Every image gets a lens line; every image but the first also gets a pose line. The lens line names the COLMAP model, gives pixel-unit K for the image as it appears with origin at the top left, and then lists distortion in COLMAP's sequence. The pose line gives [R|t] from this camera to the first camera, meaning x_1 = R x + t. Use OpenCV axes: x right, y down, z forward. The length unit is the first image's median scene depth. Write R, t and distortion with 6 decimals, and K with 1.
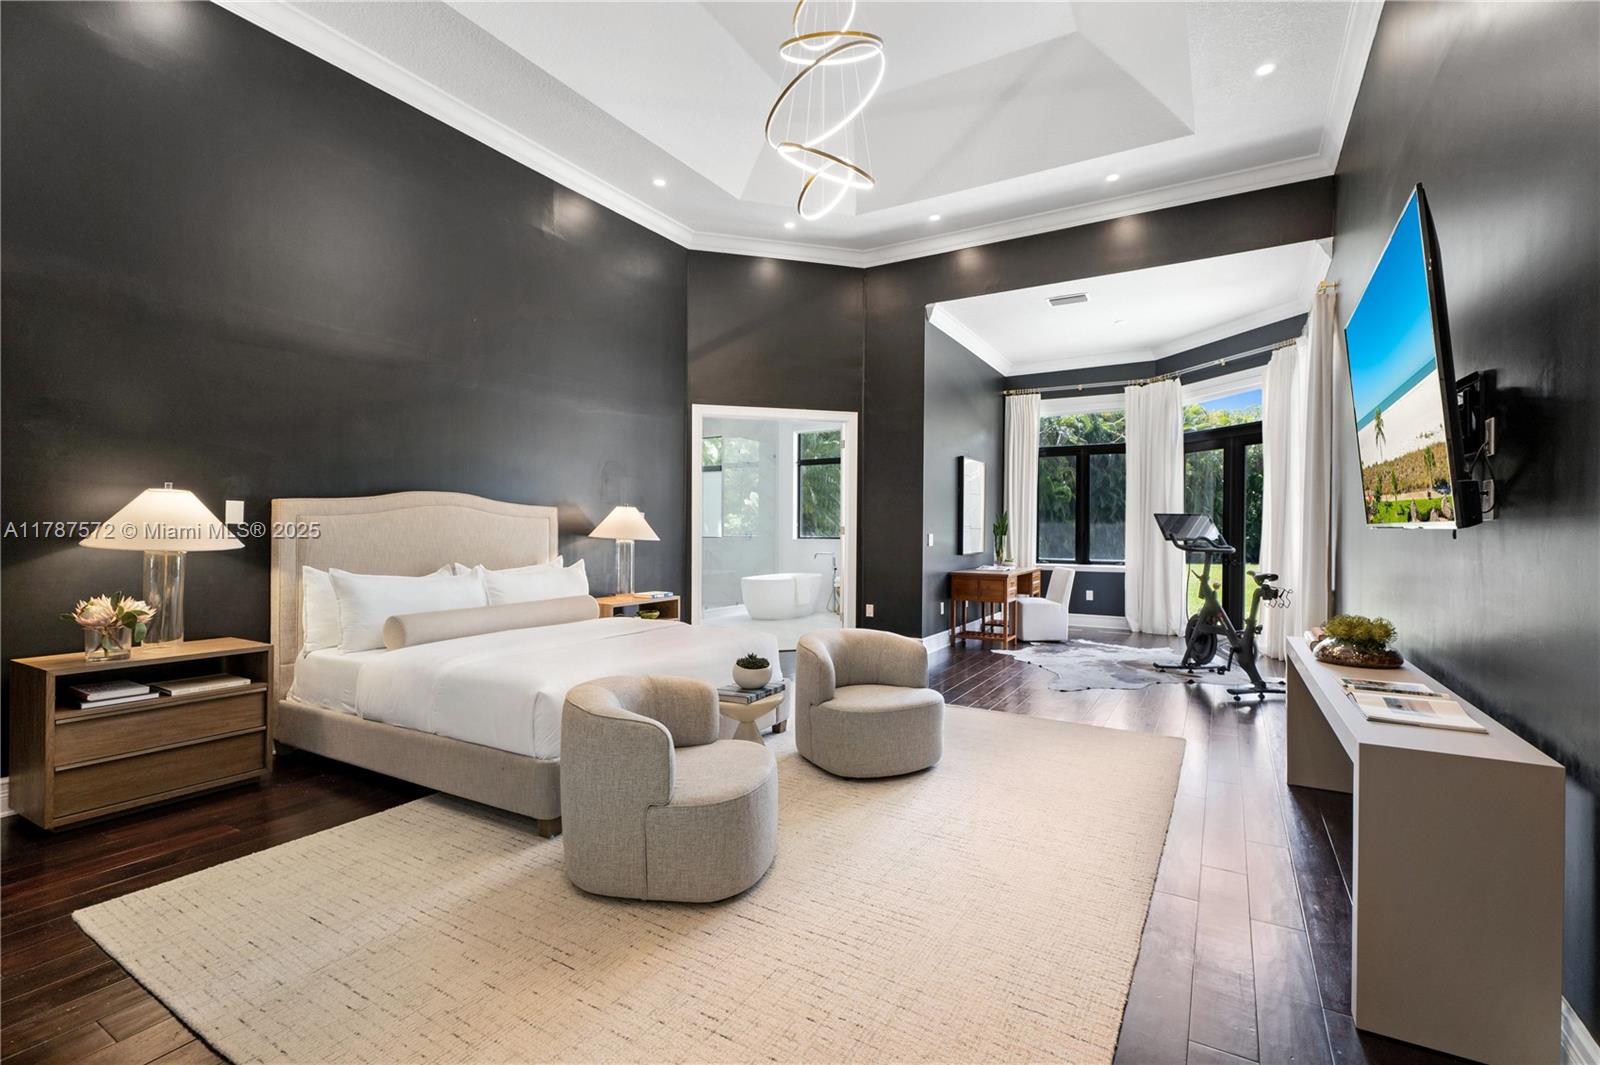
lens RADIAL K [[718.9, 0, 809.9], [0, 718.9, 535.3], [0, 0, 1]] dist [0.002200, 0.000590]
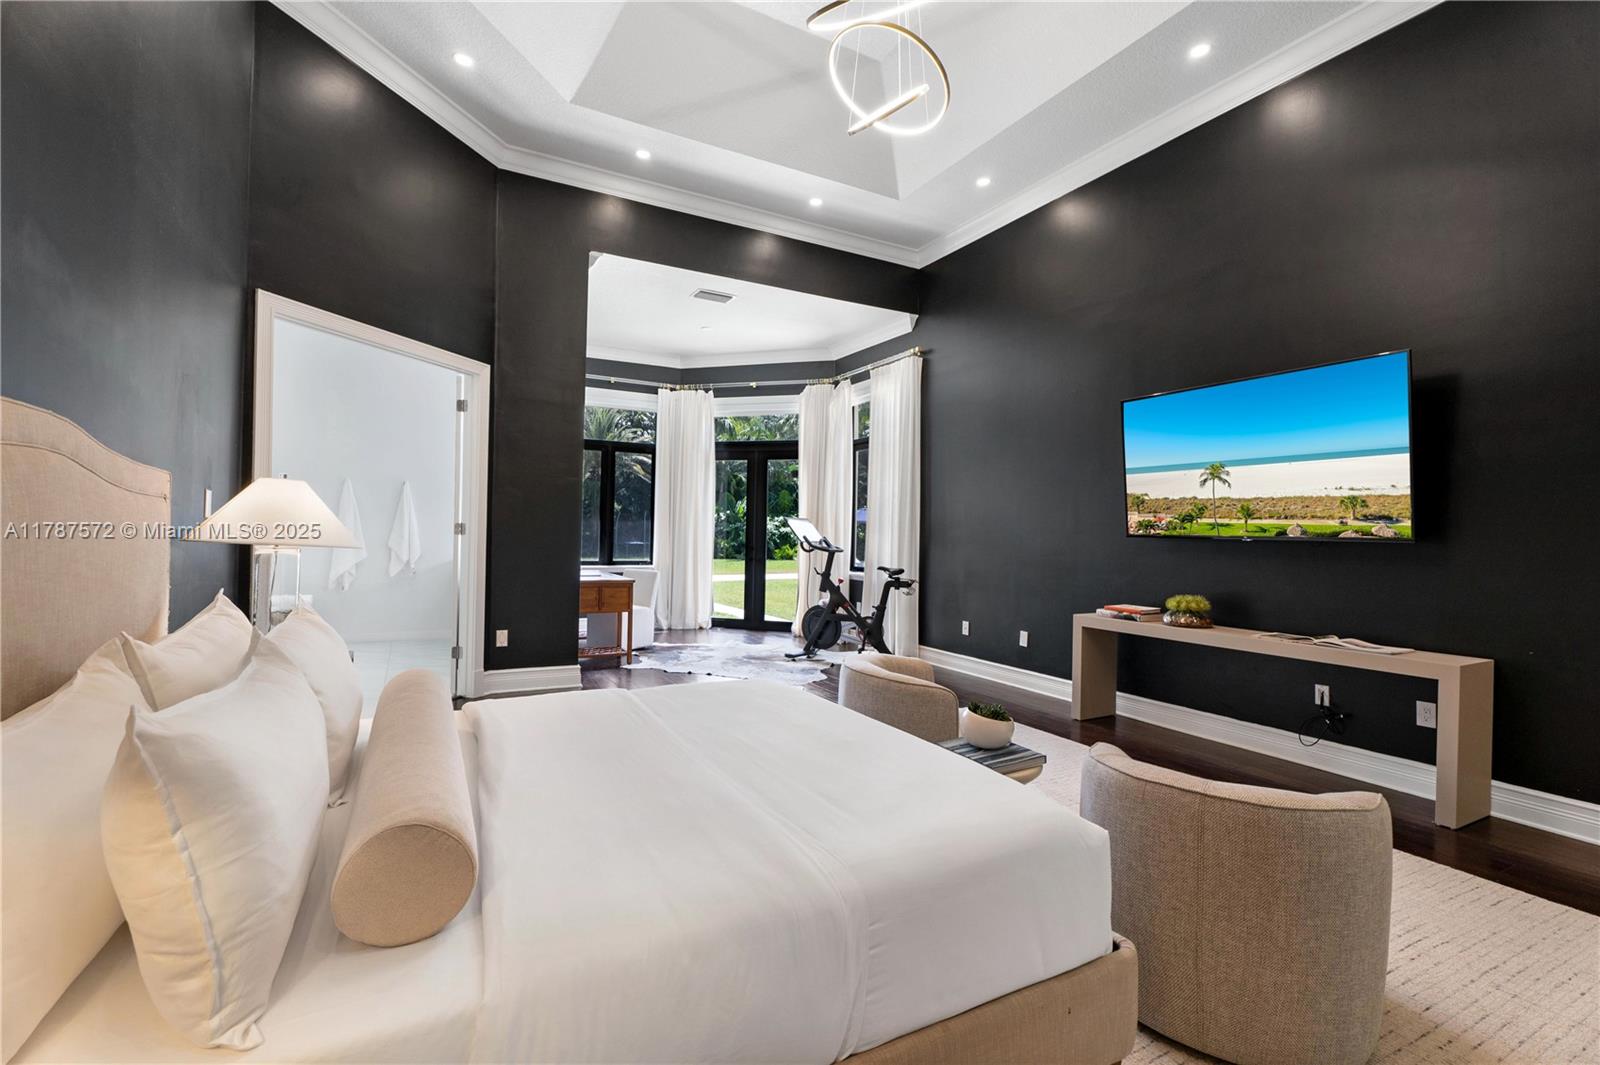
lens RADIAL K [[718.9, 0, 798.5], [0, 718.9, 534.0], [0, 0, 1]] dist [0.002200, 0.000590]
pose [[0.515727, 0.004387, 0.856741, -0.401048], [-0.009939, 0.999950, 0.000862, -0.005103], [-0.856695, -0.008960, 0.515745, 0.375336]]
